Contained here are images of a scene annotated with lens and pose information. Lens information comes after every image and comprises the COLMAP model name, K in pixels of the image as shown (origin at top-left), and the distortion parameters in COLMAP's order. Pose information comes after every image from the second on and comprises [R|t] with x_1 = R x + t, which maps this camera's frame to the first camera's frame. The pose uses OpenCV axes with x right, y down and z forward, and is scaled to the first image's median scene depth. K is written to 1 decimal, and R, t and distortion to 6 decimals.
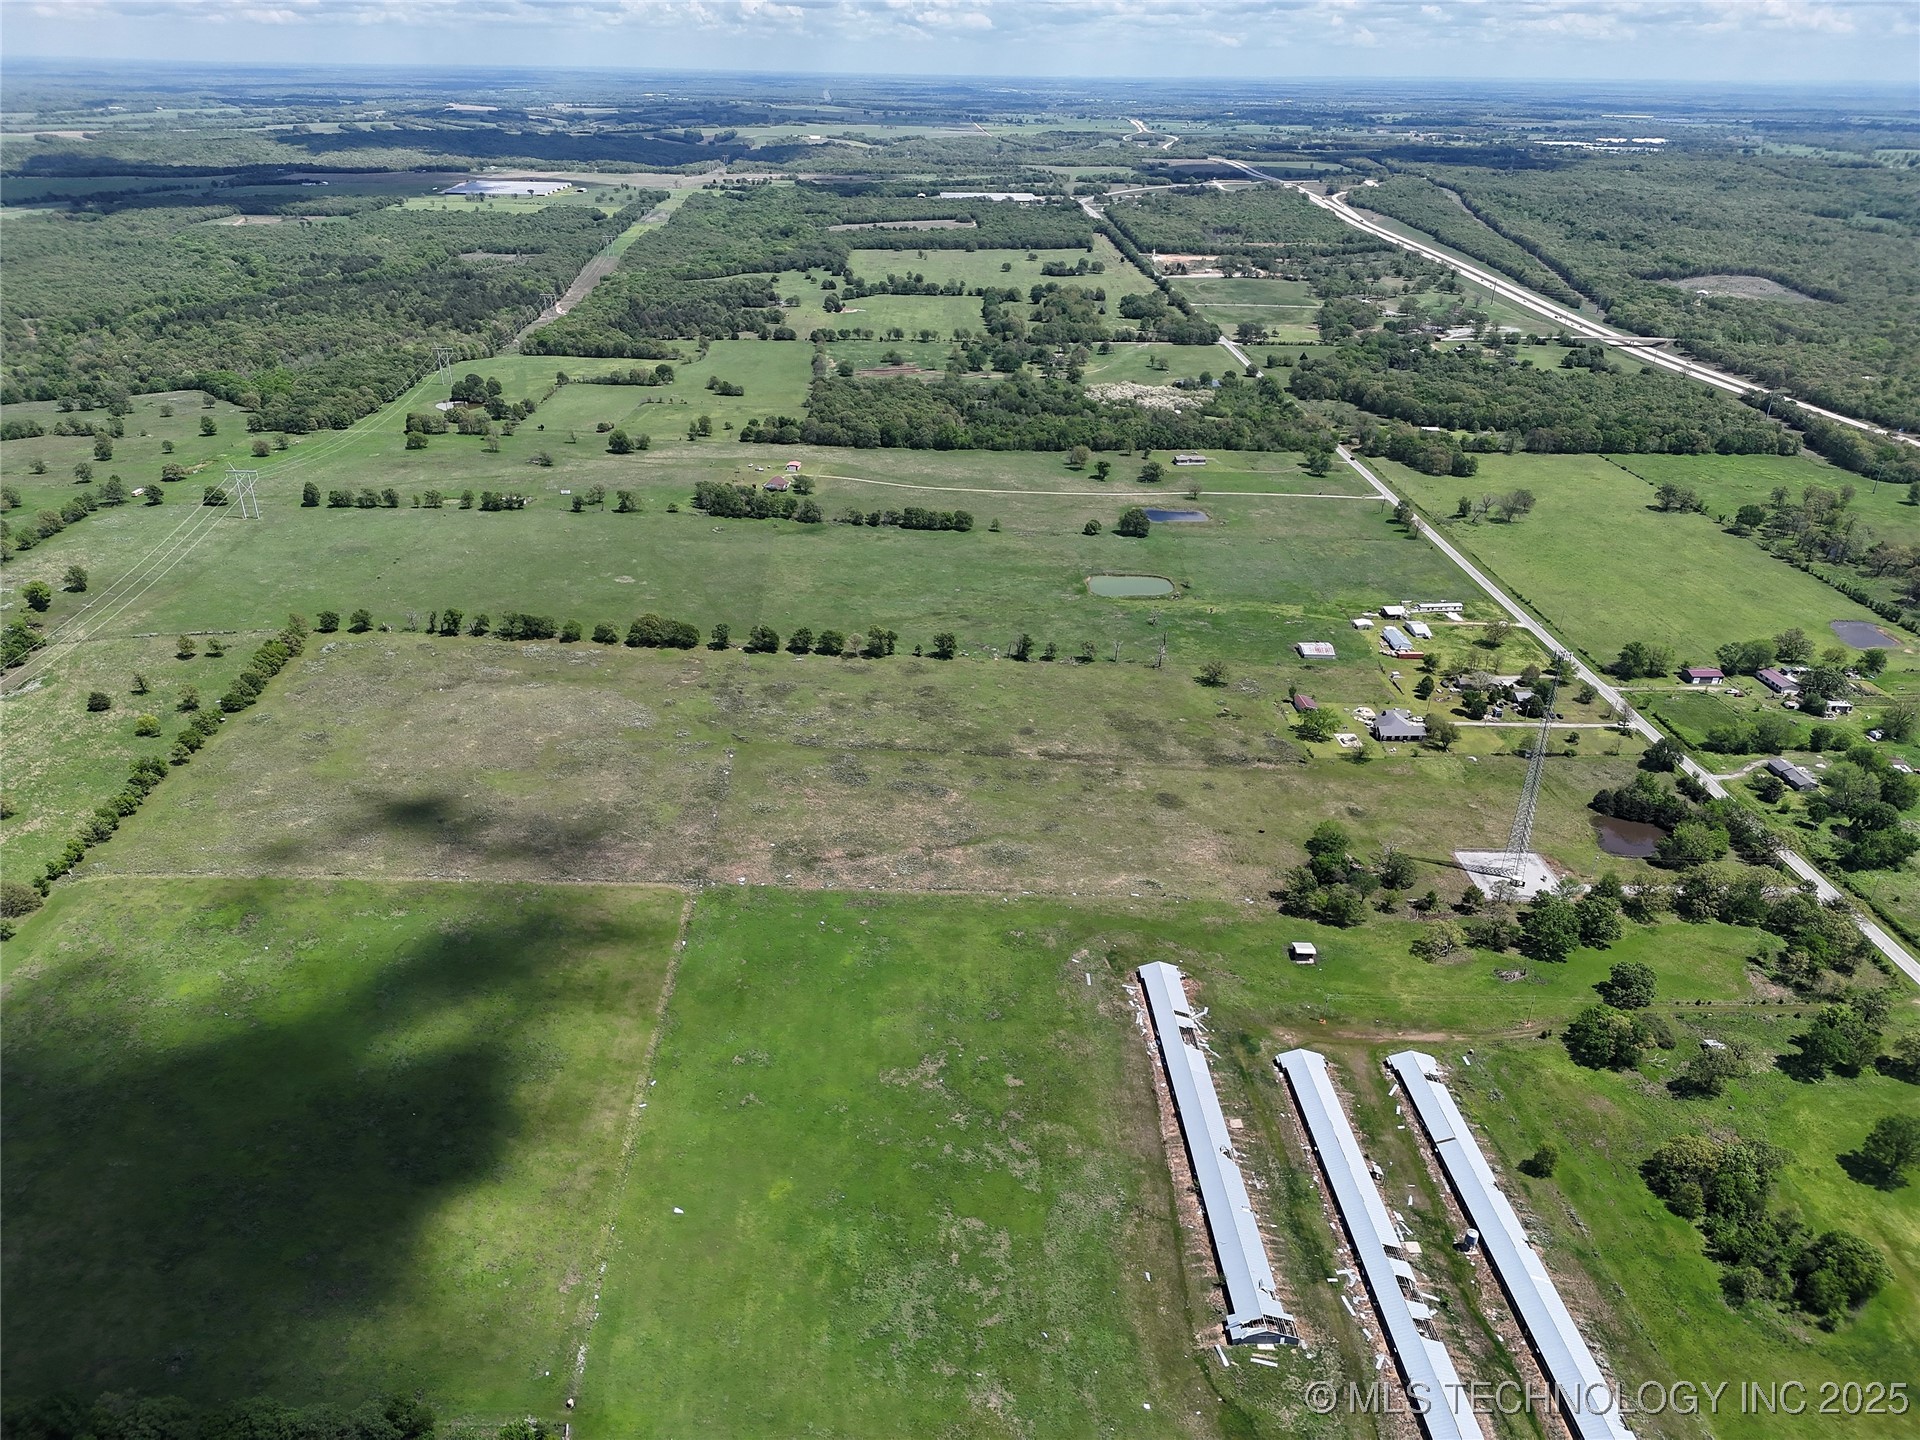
lens RADIAL K [[1340.7, 0, 955.4], [0, 1340.7, 720.6], [0, 0, 1]] dist [0.069654, -0.063577]
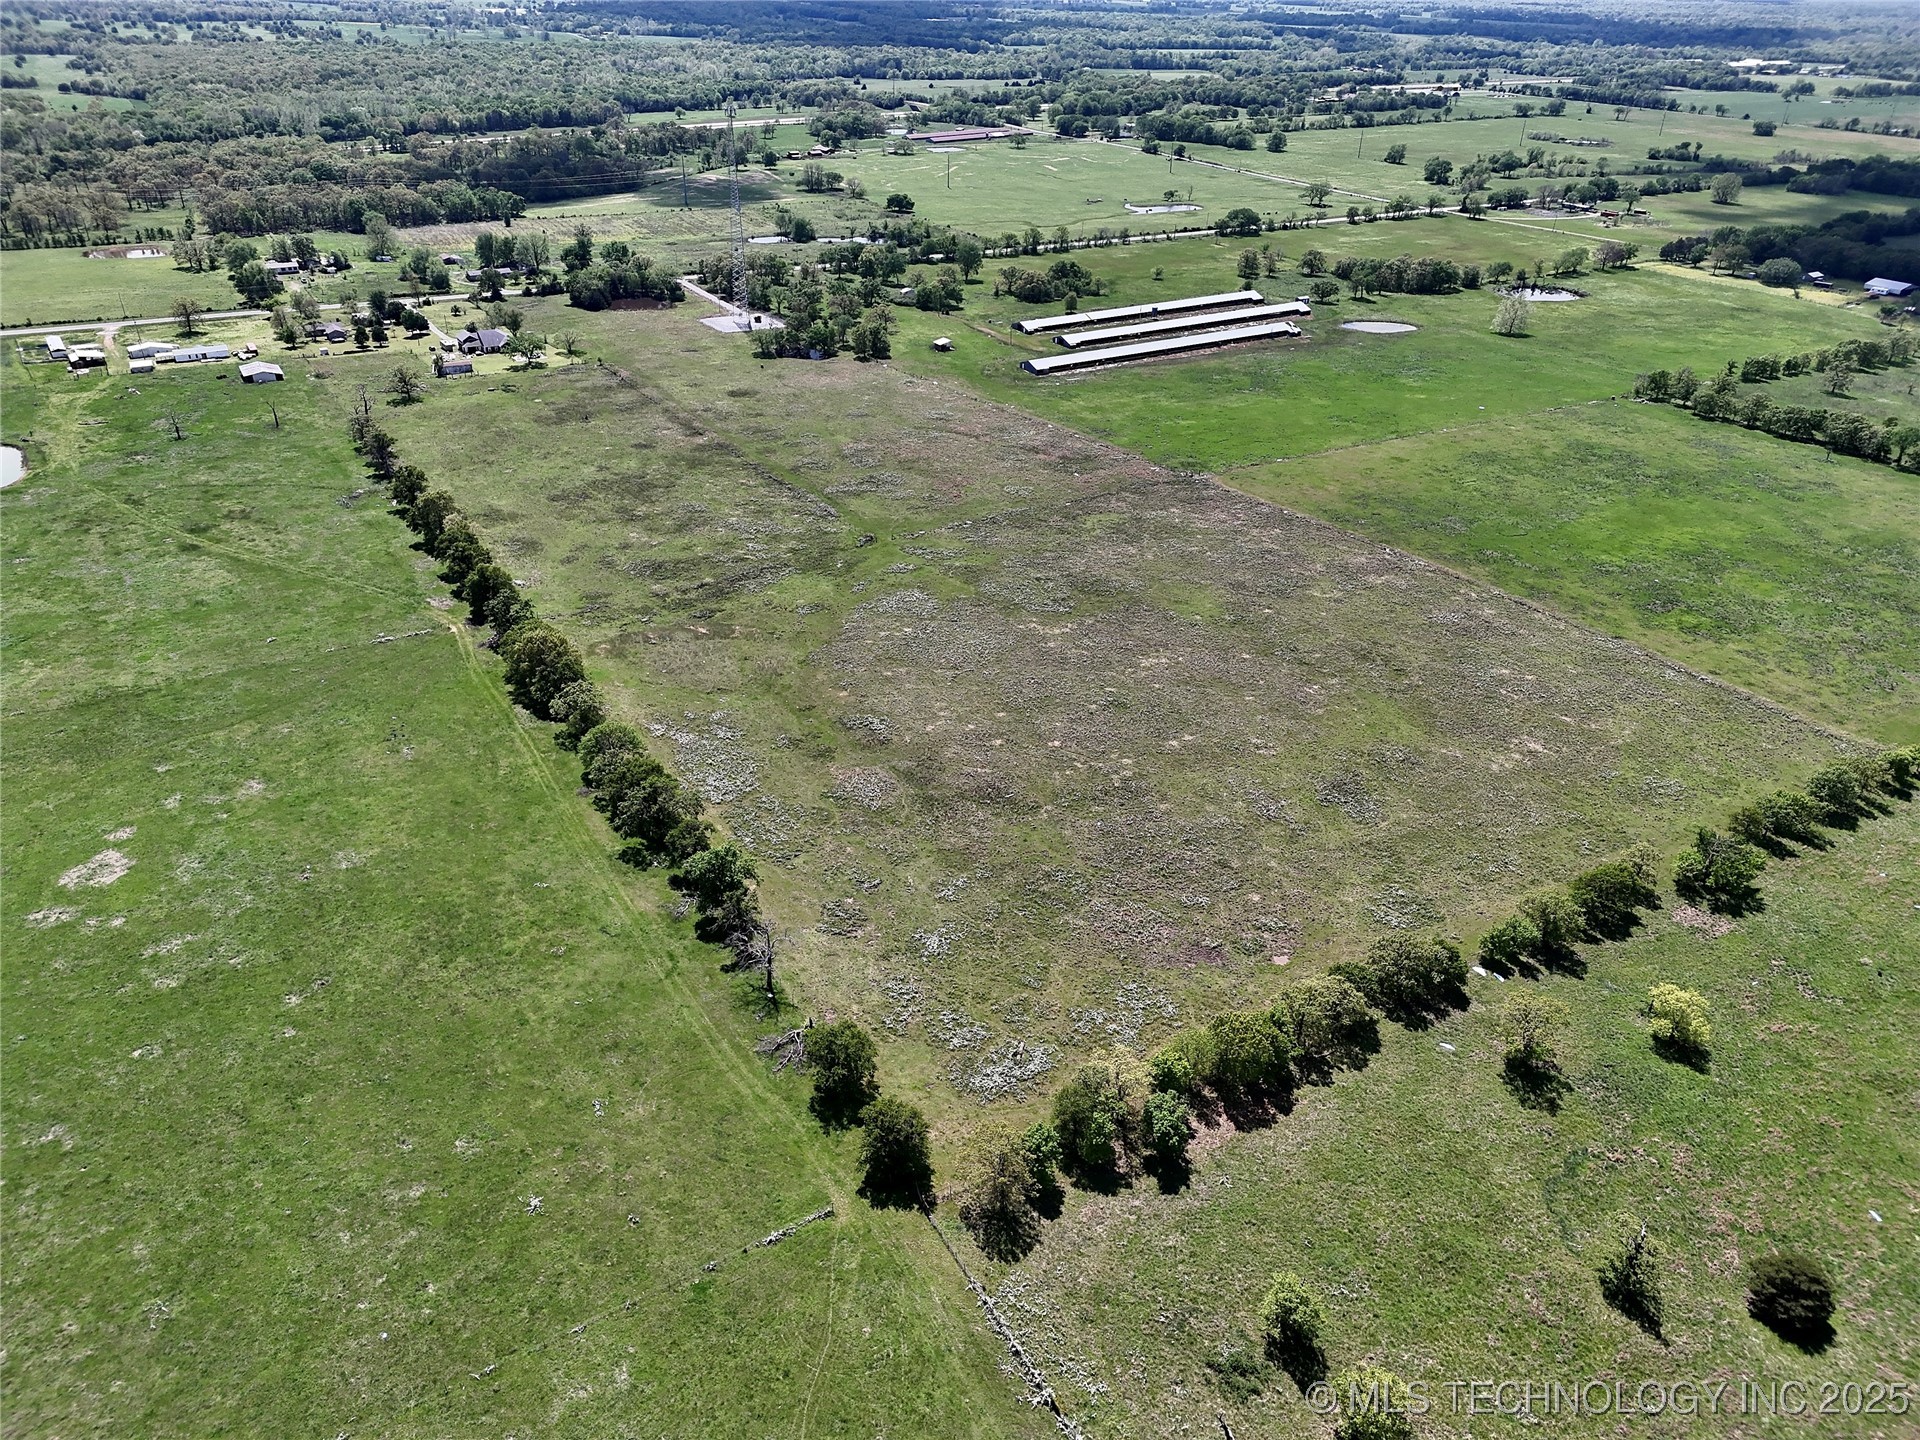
lens RADIAL K [[1340.7, 0, 962.1], [0, 1340.7, 724.7], [0, 0, 1]] dist [0.069654, -0.063577]
pose [[-0.479526, -0.454506, 0.750652, -0.654251], [0.362187, 0.676649, 0.641067, -0.298843], [-0.799297, 0.579285, -0.159855, 1.038179]]
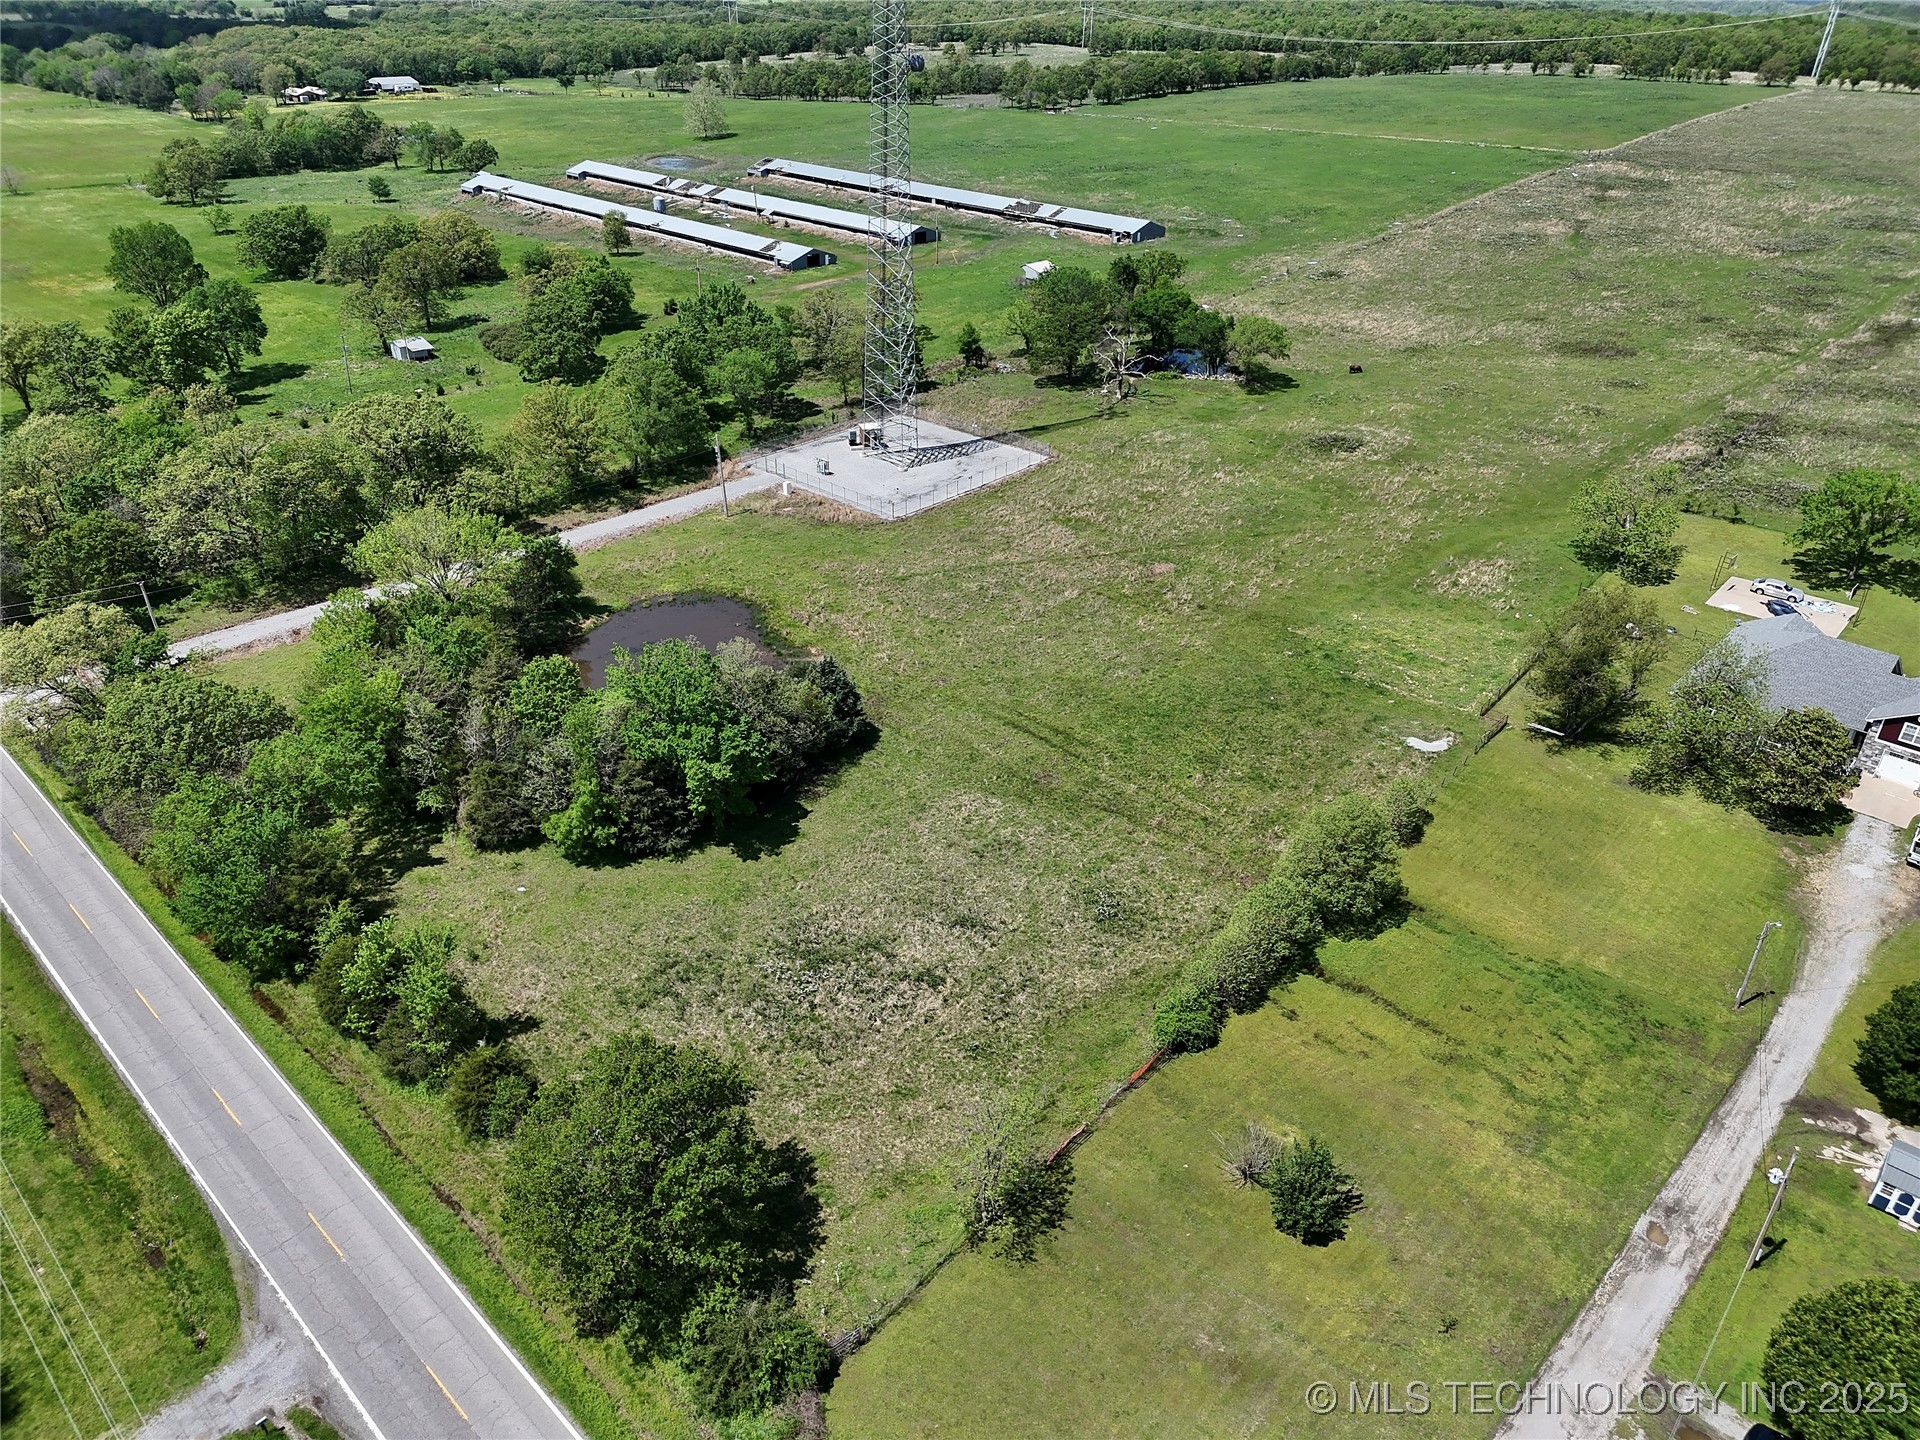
lens RADIAL K [[1340.7, 0, 955.2], [0, 1340.7, 730.9], [0, 0, 1]] dist [0.069654, -0.063577]
pose [[-0.721636, 0.324012, -0.611766, 0.543125], [-0.323922, 0.622958, 0.712038, -0.095061], [0.611814, 0.711997, -0.344594, 0.991140]]
